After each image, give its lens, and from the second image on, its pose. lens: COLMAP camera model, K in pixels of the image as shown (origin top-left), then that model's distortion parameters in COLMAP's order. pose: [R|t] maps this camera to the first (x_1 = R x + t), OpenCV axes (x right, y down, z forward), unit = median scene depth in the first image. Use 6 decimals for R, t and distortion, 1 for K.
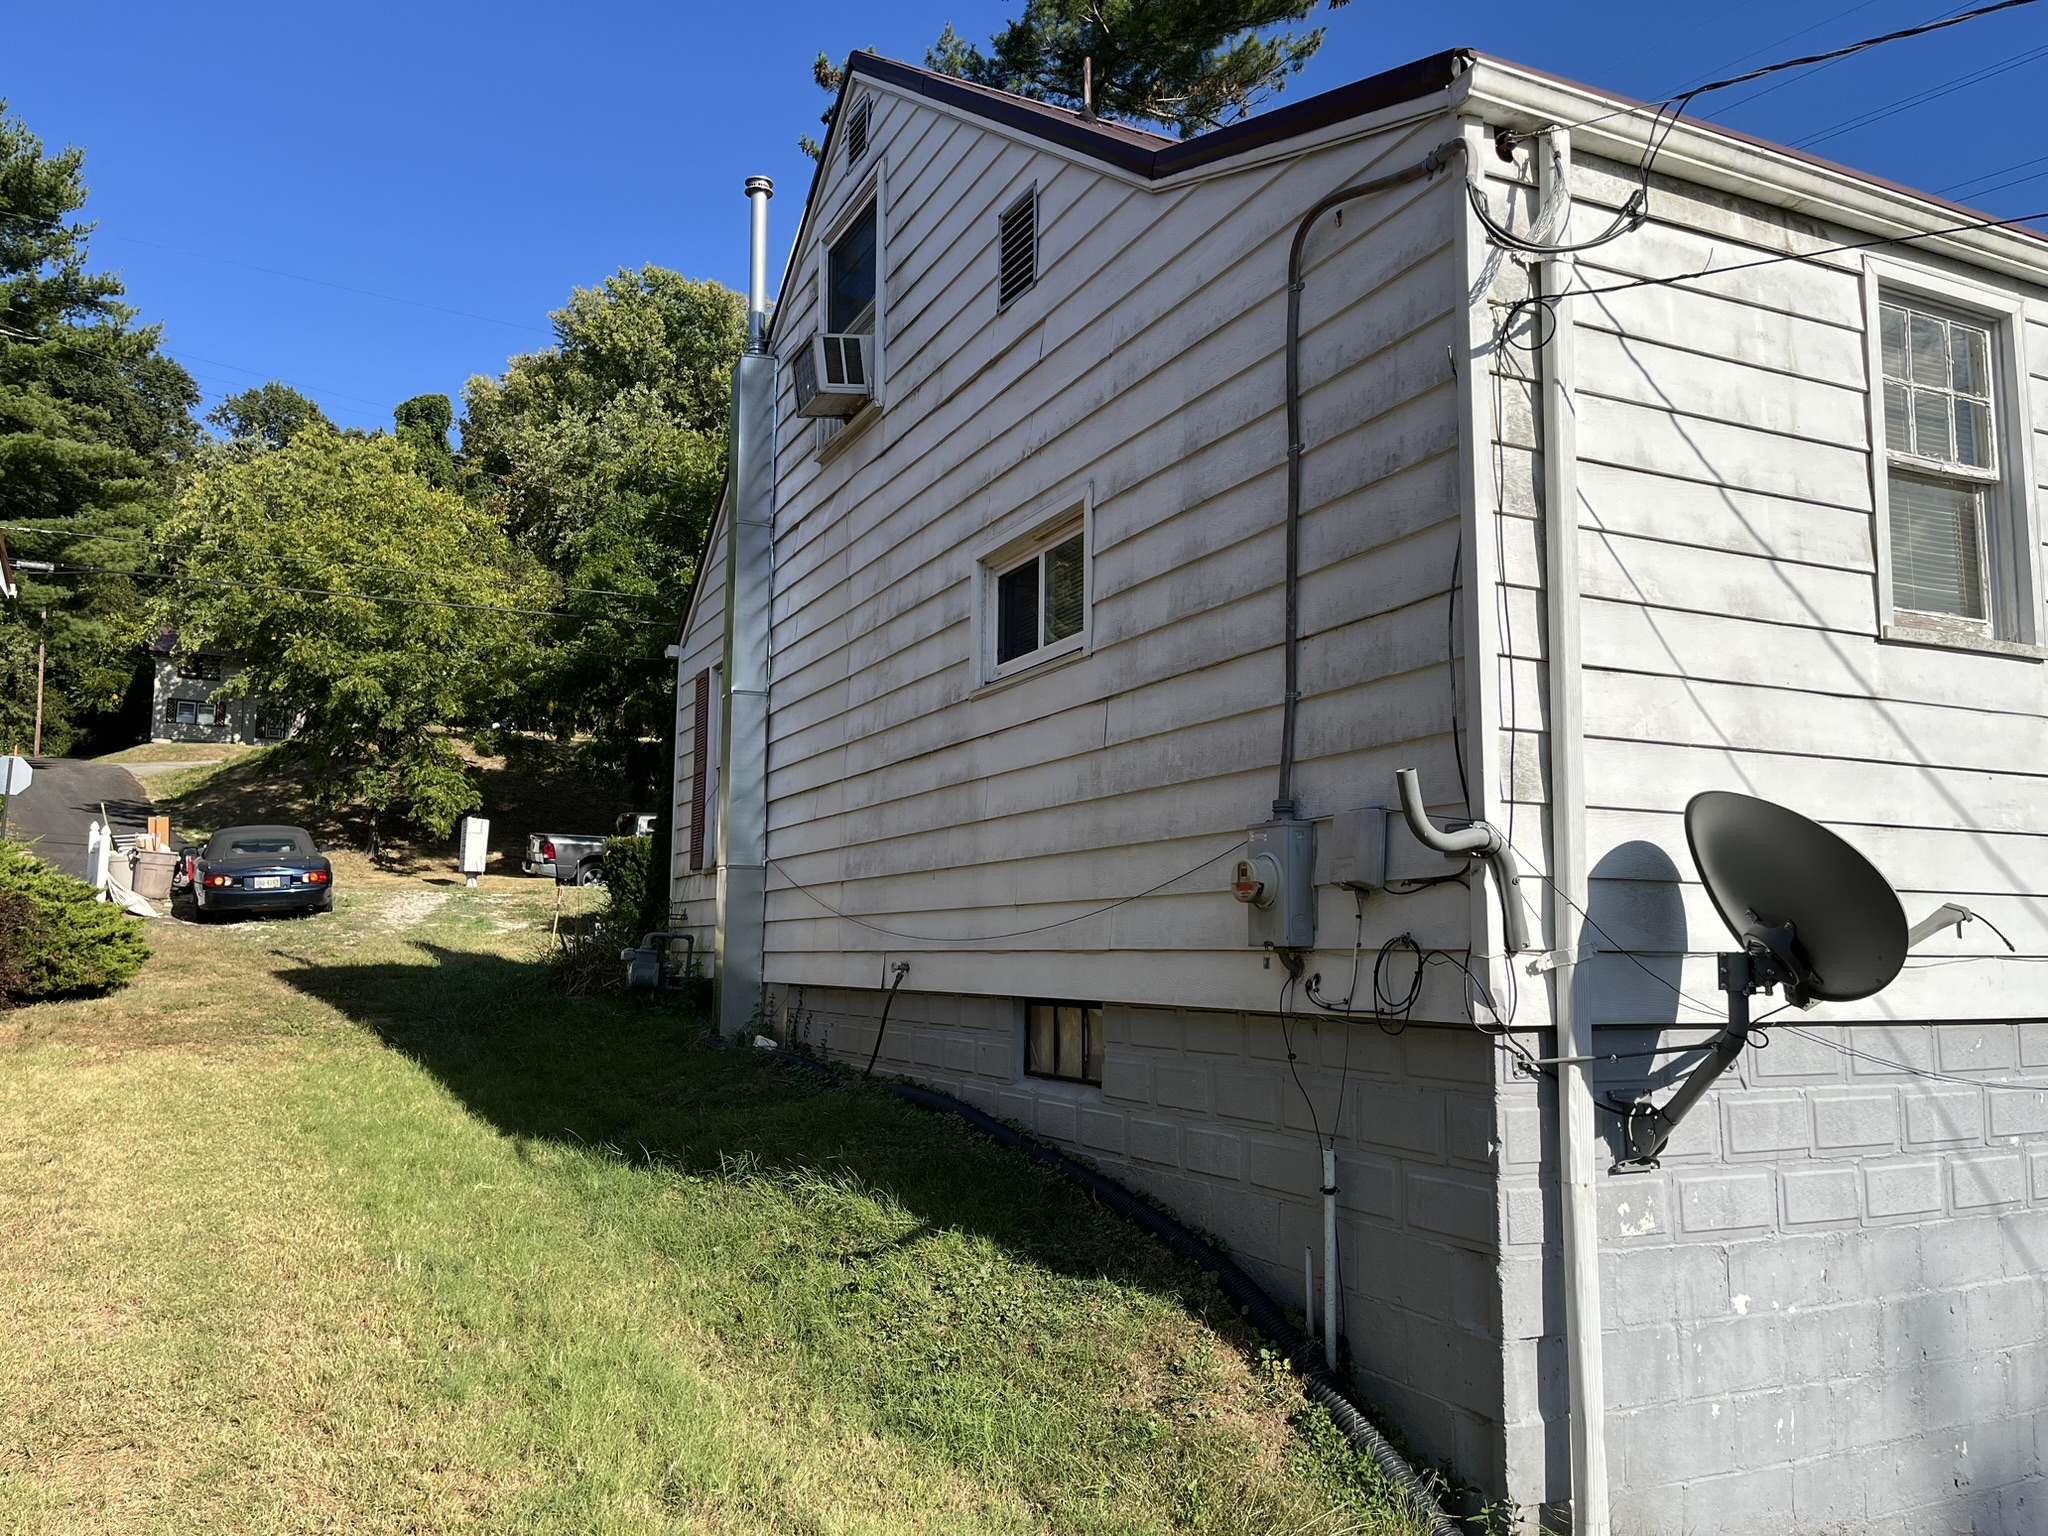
lens RADIAL K [[1552.9, 0, 1024.2], [0, 1552.9, 768.1], [0, 0, 1]] dist [0.002627, -0.012325]
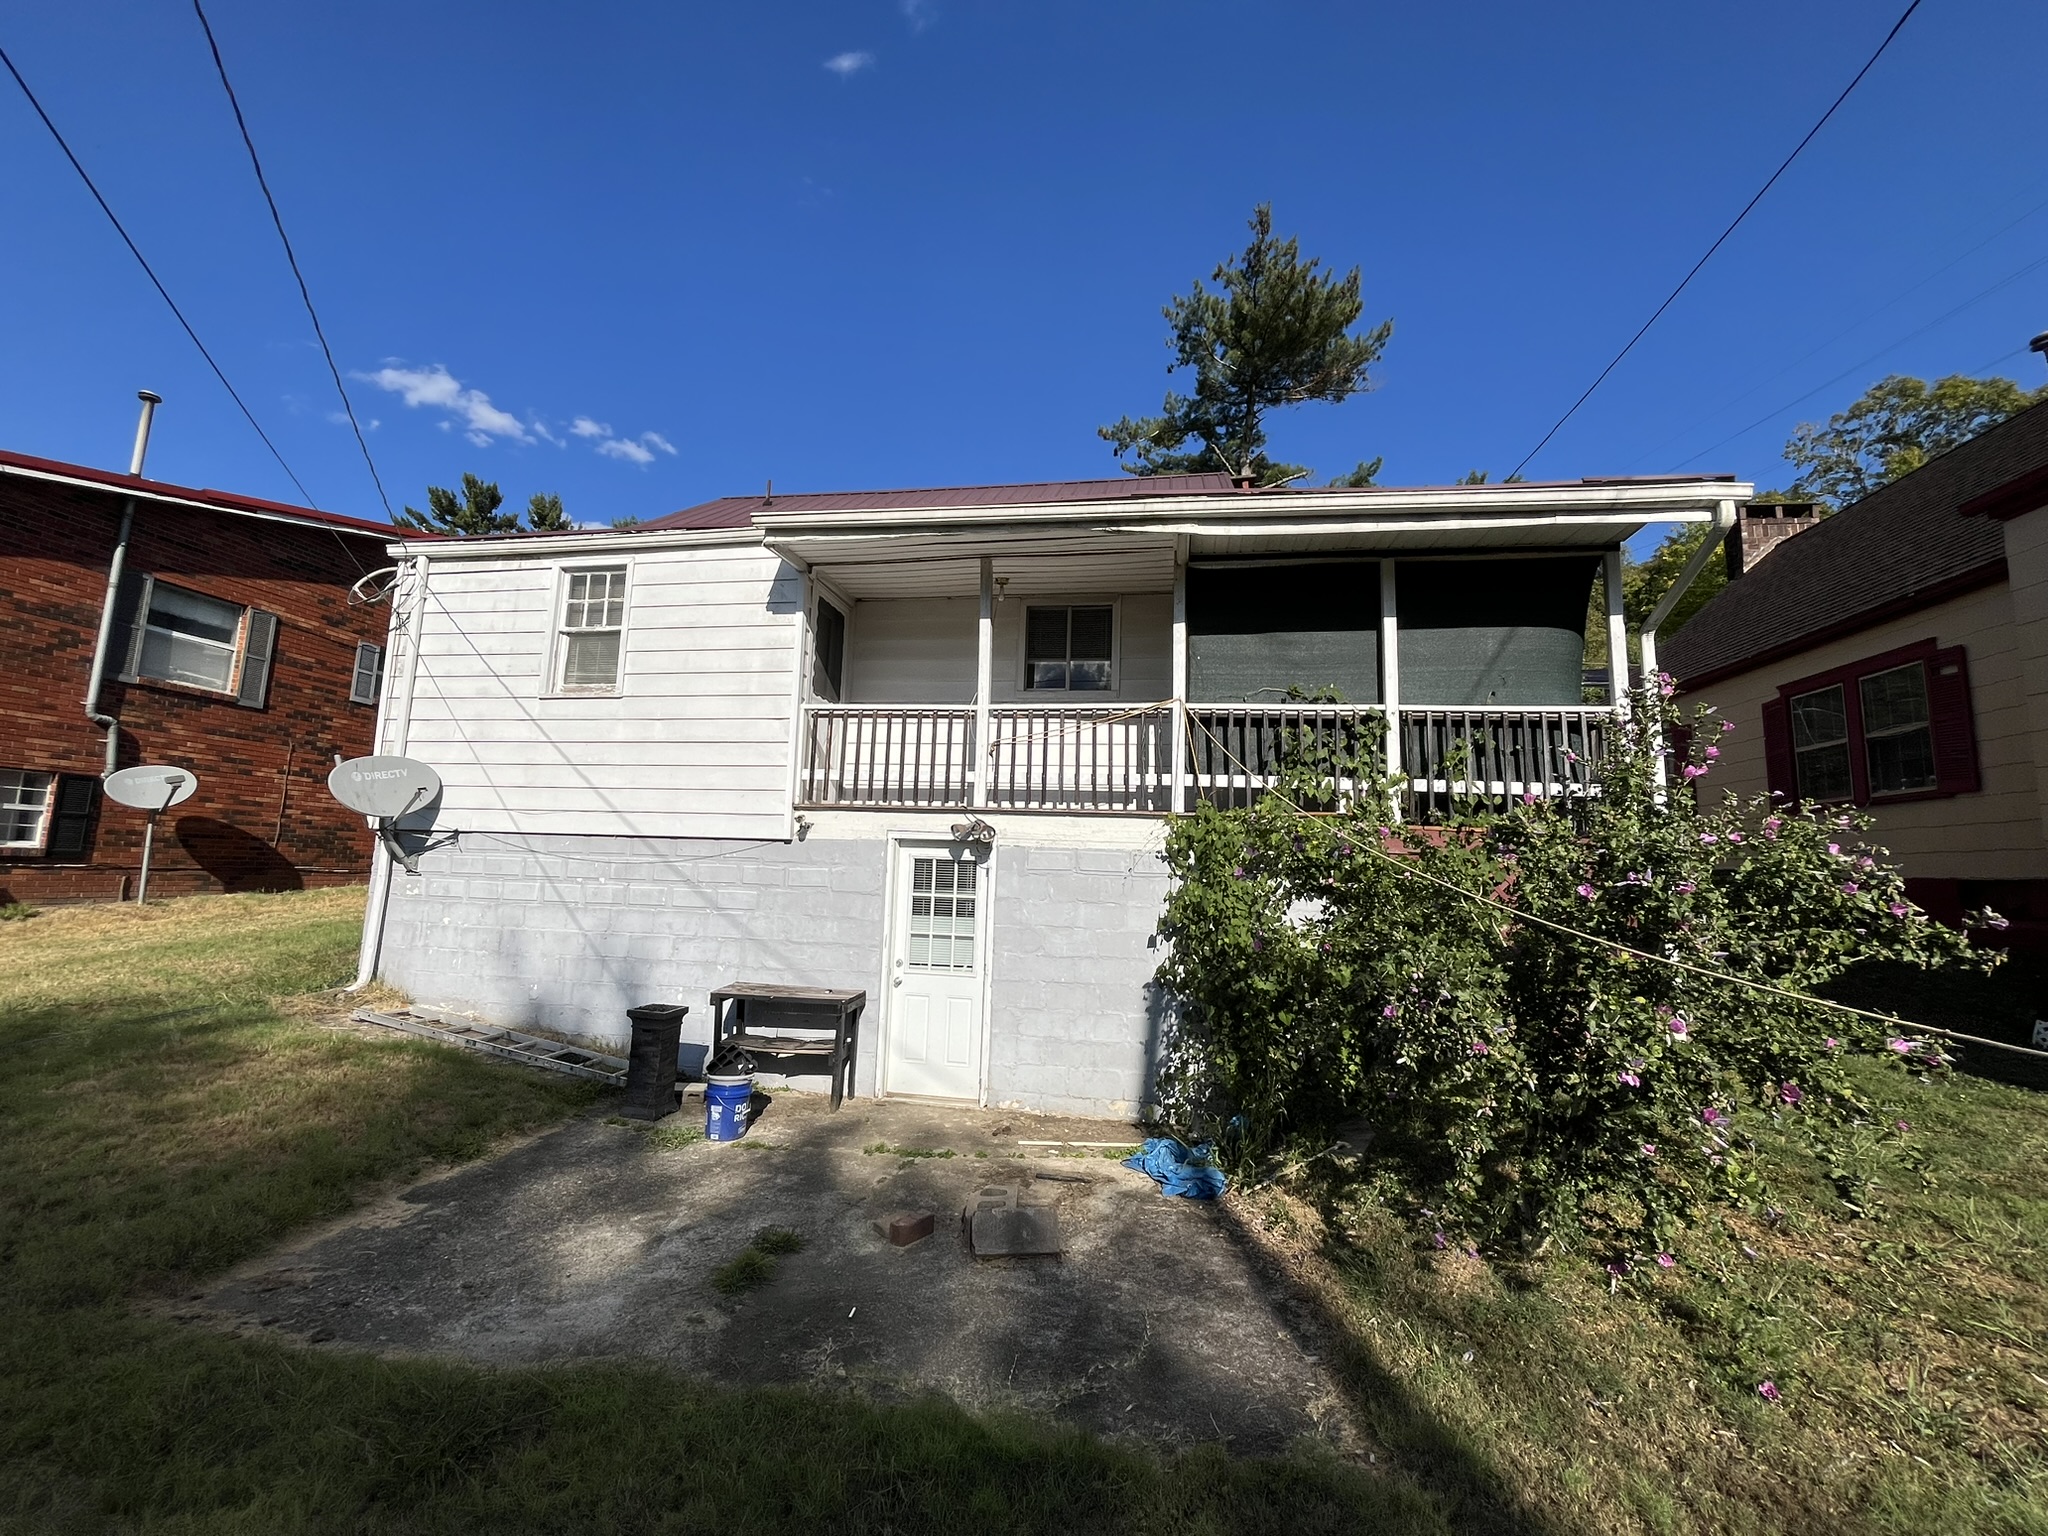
lens RADIAL K [[828.5, 0, 1024.2], [0, 828.5, 766.6], [0, 0, 1]] dist [-0.001916, 0.000021]
pose [[0.818695, -0.053163, -0.571763, 2.205296], [0.041482, 0.998579, -0.033451, 0.131832], [0.572729, 0.003668, 0.819737, 0.285145]]
